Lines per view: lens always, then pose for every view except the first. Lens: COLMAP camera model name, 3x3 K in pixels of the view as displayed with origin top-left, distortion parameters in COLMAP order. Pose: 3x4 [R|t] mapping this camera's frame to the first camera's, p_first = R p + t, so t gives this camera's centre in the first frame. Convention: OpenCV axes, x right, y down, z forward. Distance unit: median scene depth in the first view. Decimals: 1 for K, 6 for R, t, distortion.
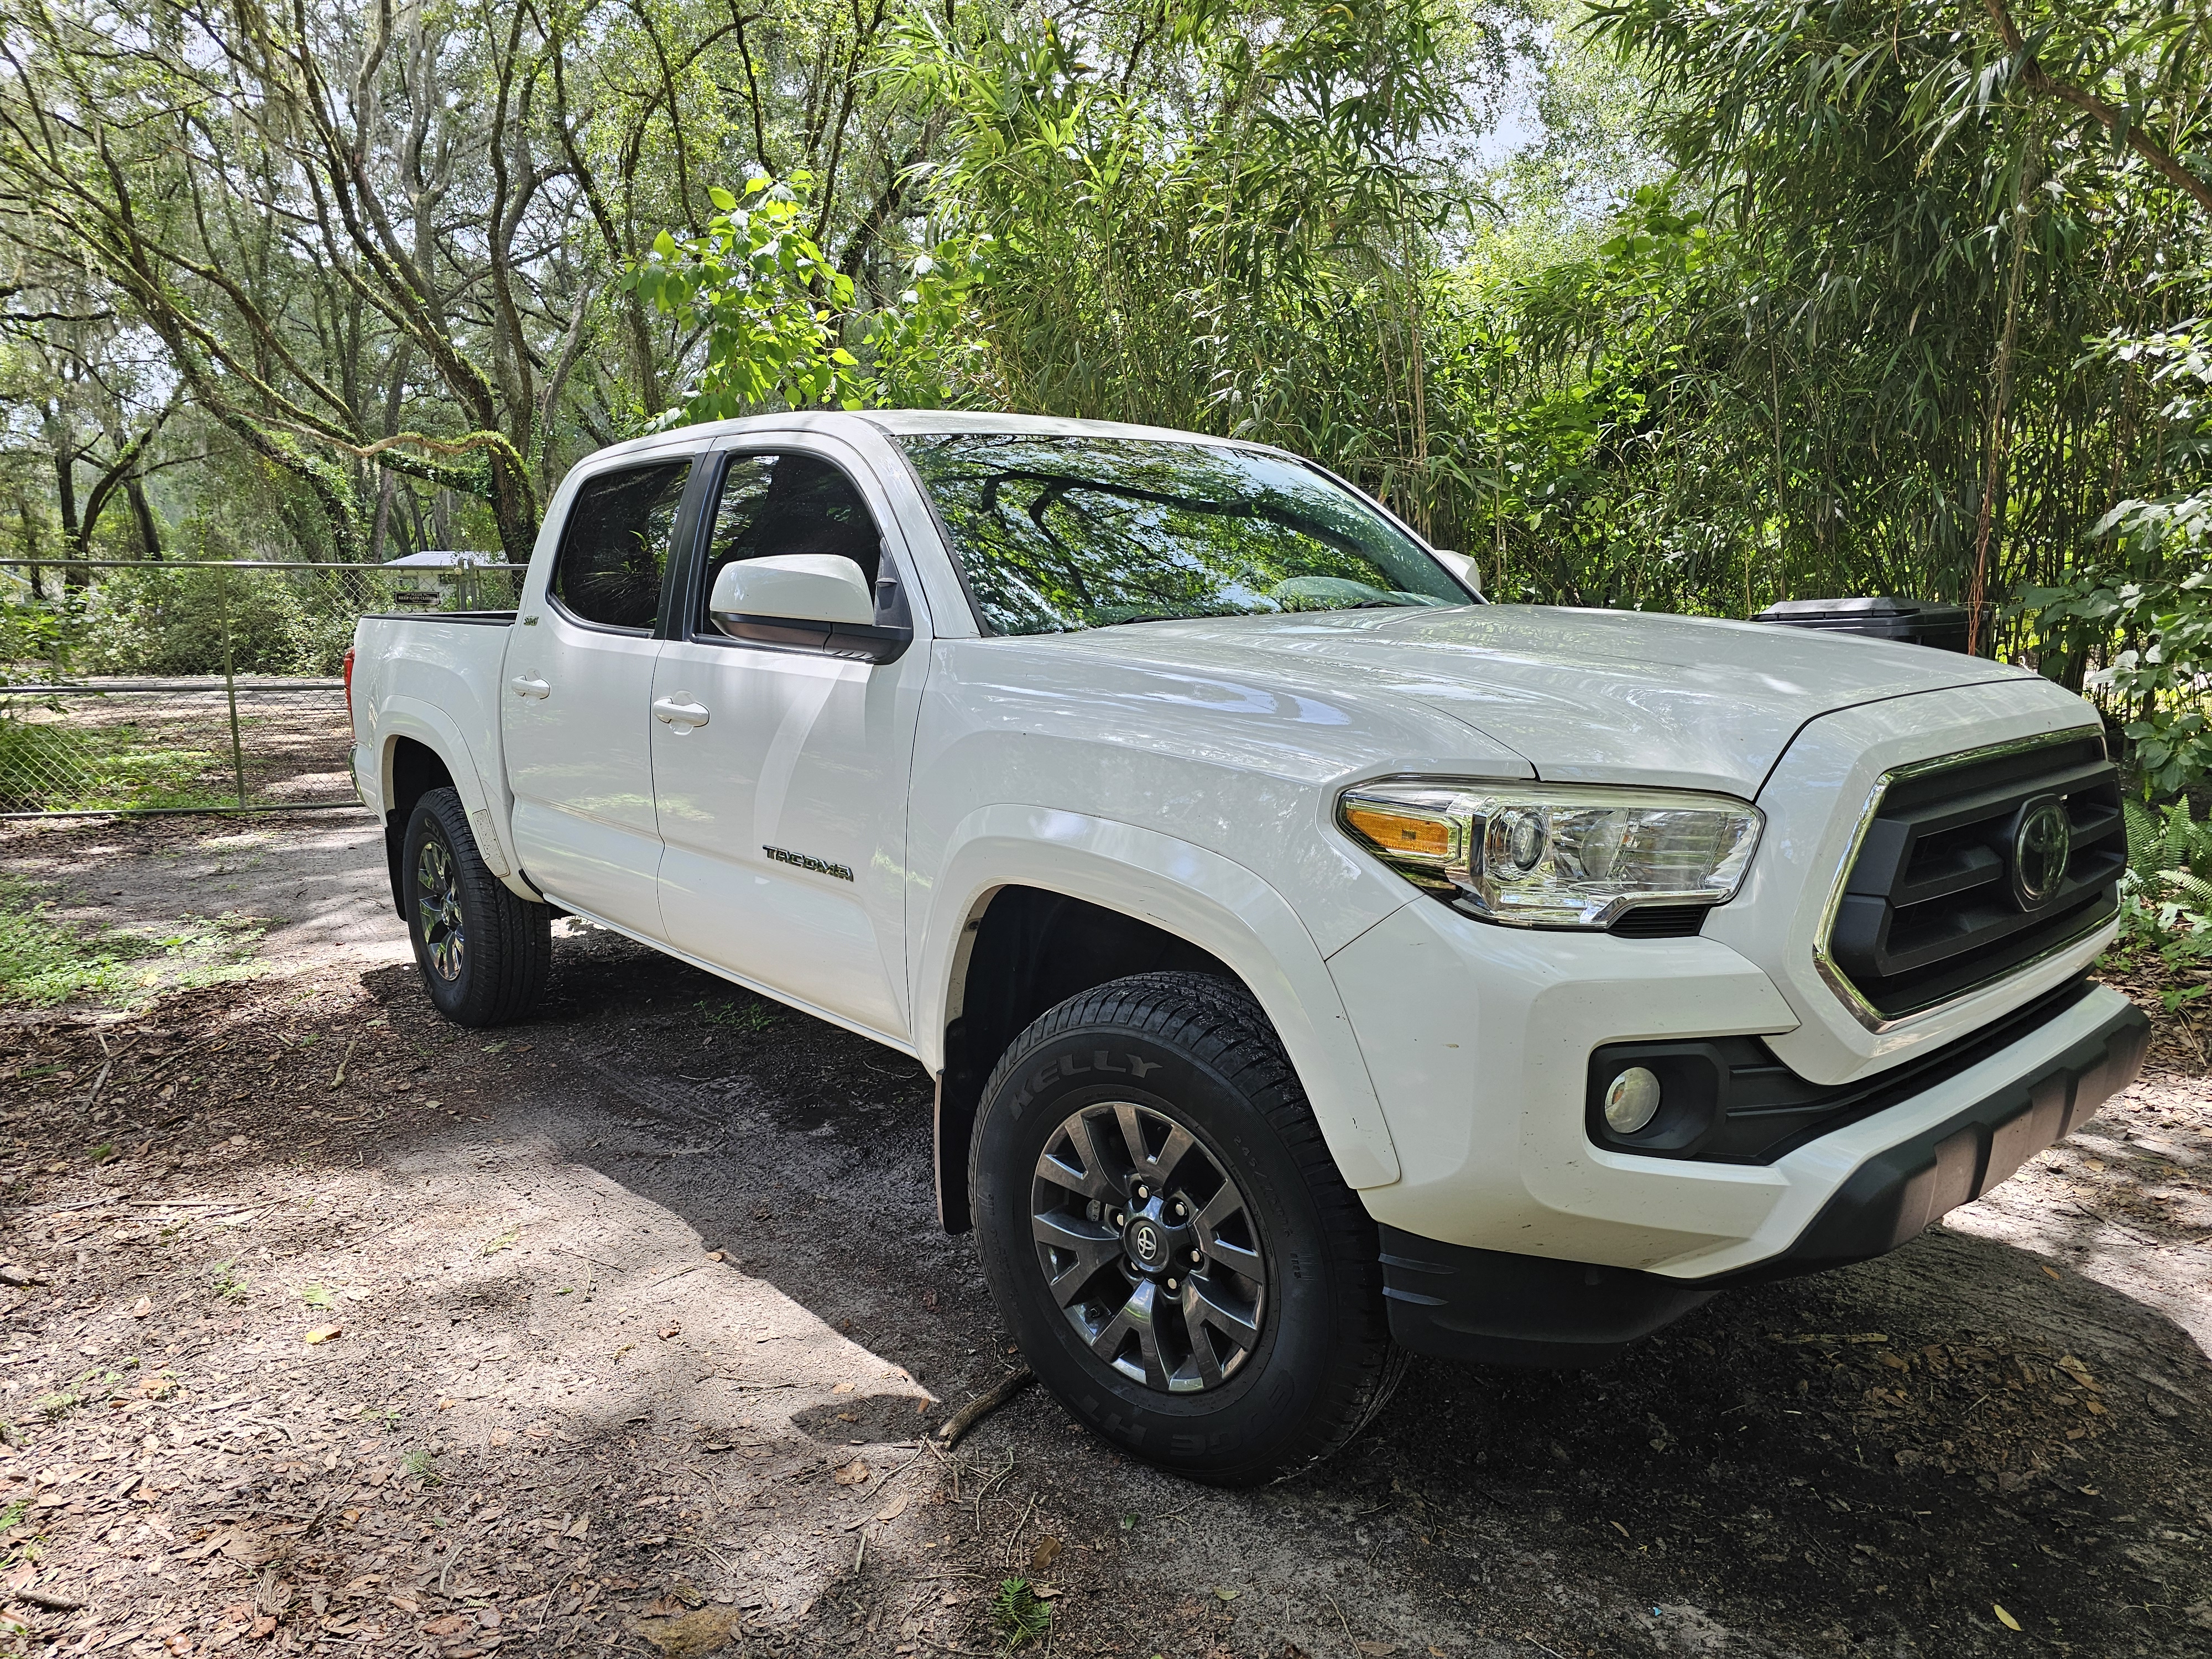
lens RADIAL K [[1499.6, 0, 1112.3], [0, 1499.6, 857.7], [0, 0, 1]] dist [0.110692, -0.135867]
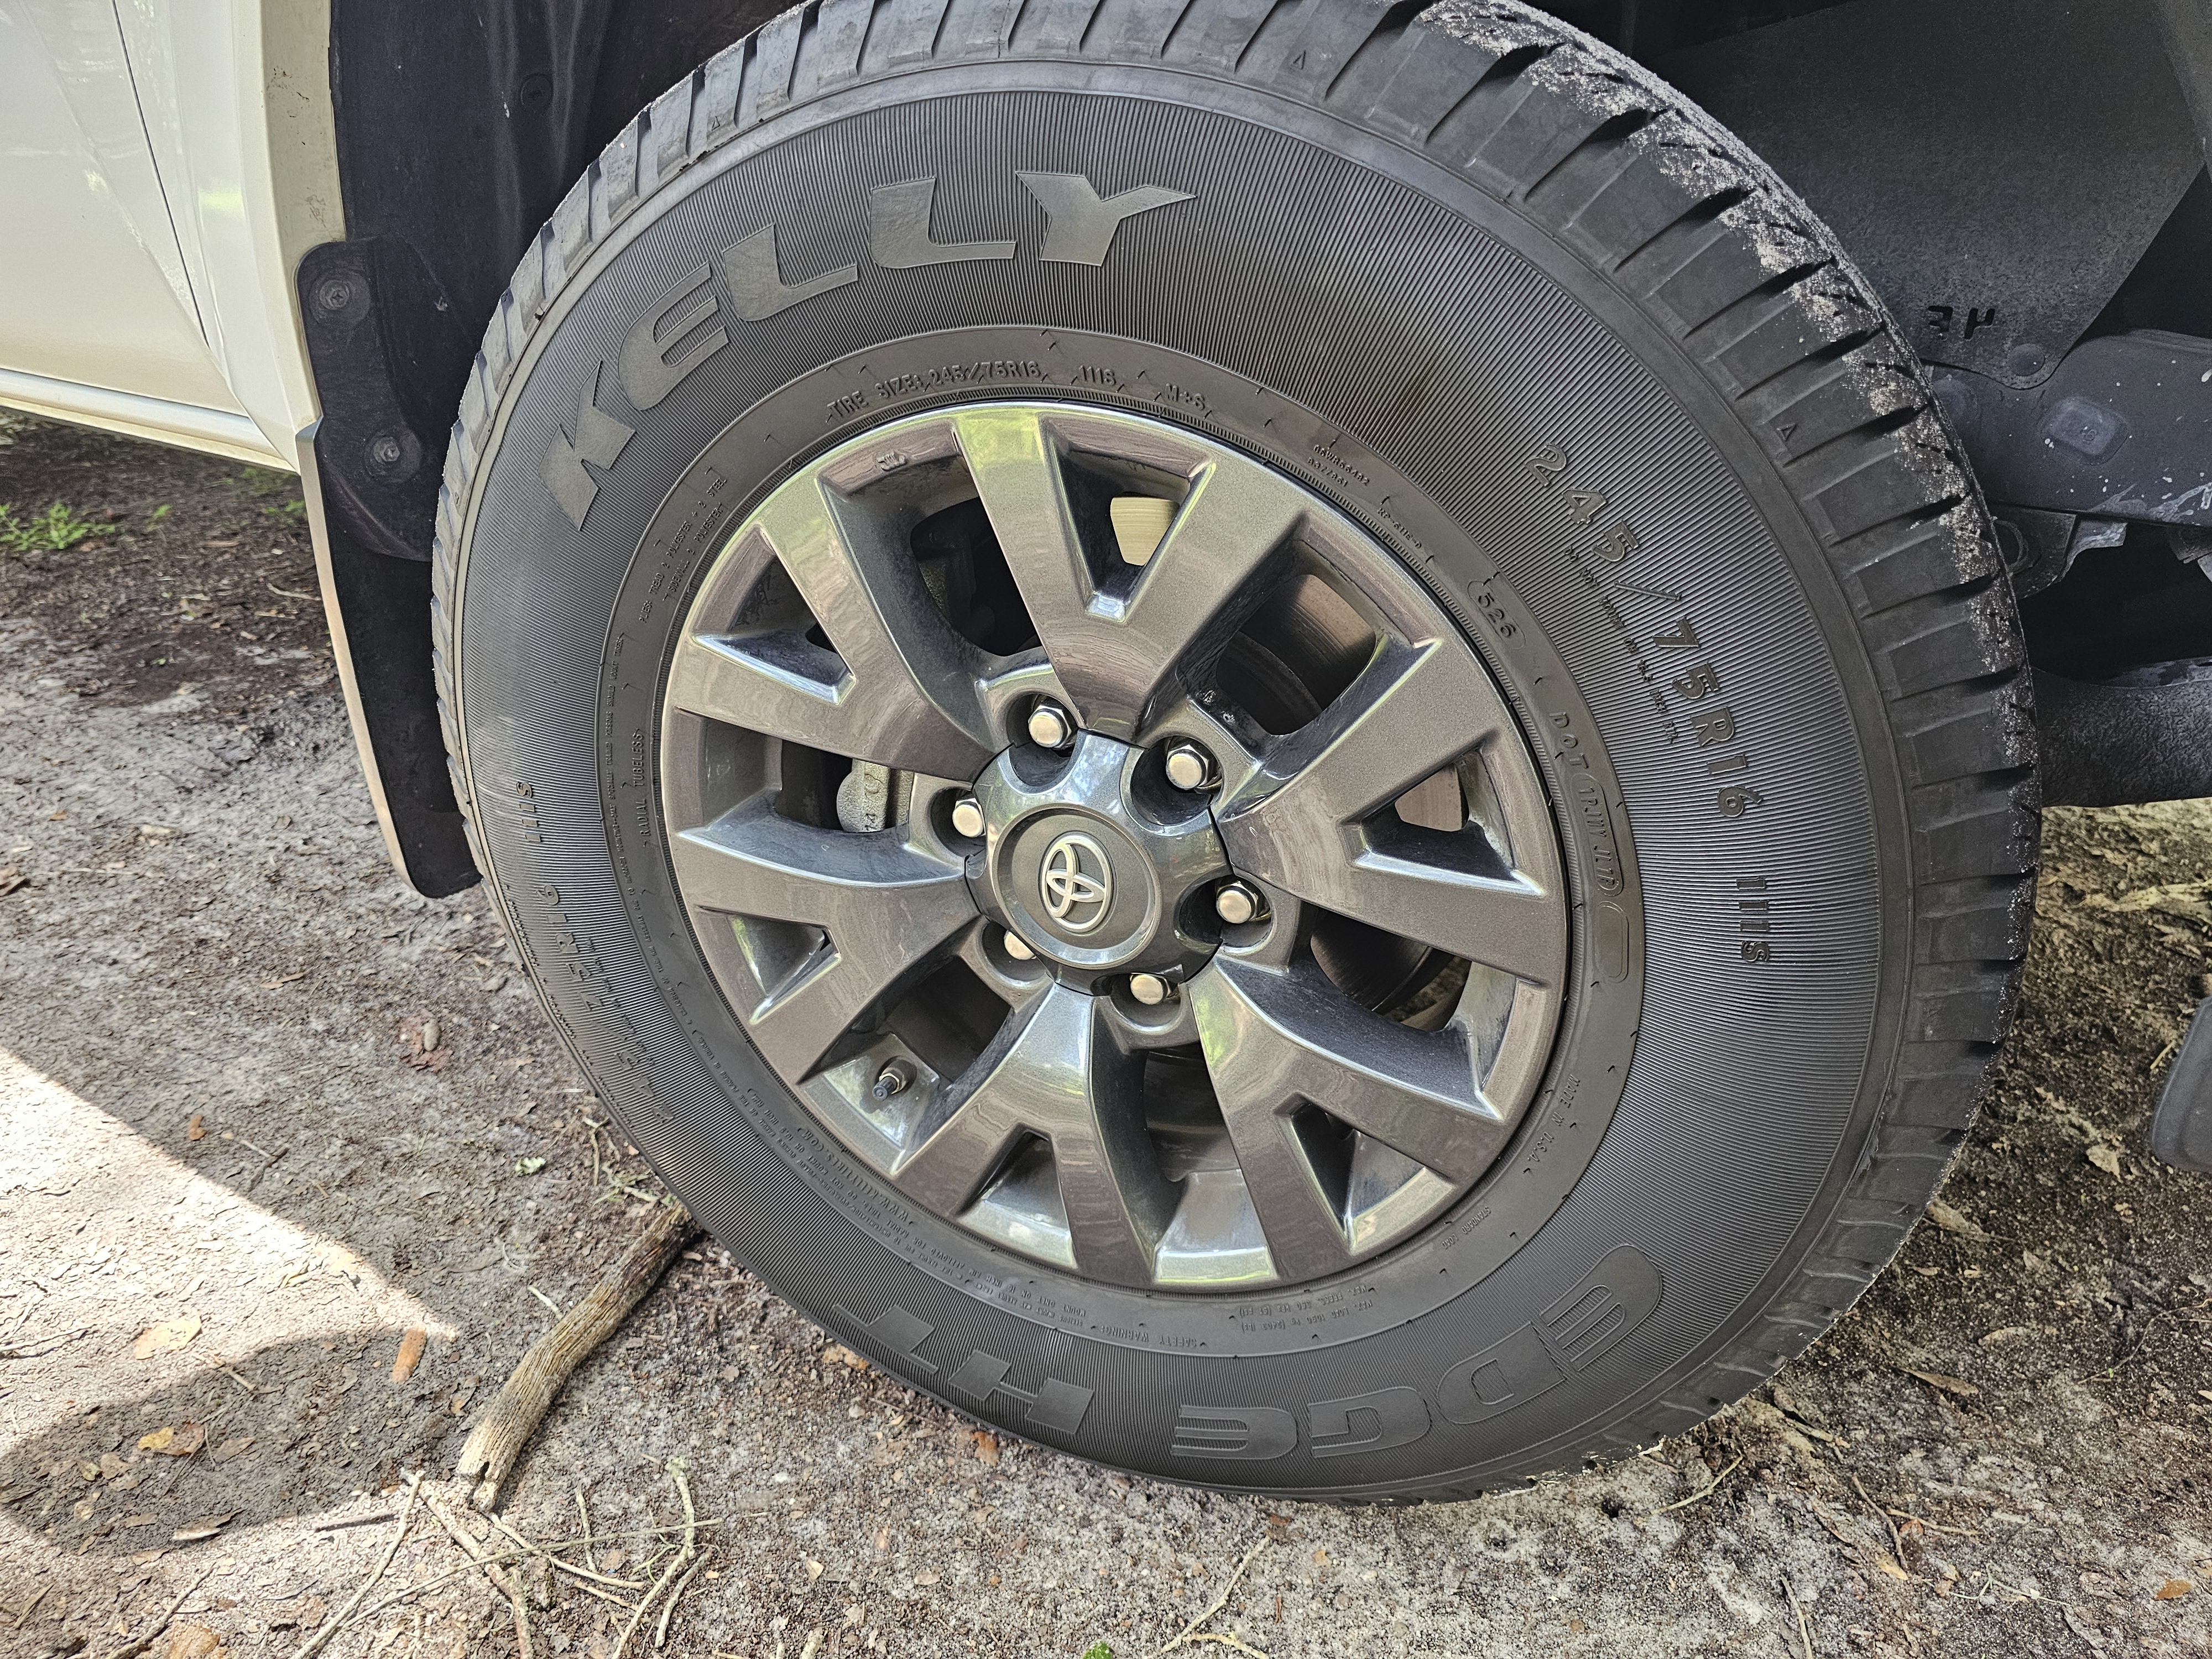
lens RADIAL K [[1499.6, 0, 1112.3], [0, 1499.6, 857.7], [0, 0, 1]] dist [0.110692, -0.135867]
pose [[0.959422, -0.104915, 0.261731, -0.047779], [0.029716, 0.960655, 0.276150, 0.155314], [-0.280405, -0.257166, 0.924791, 0.670820]]
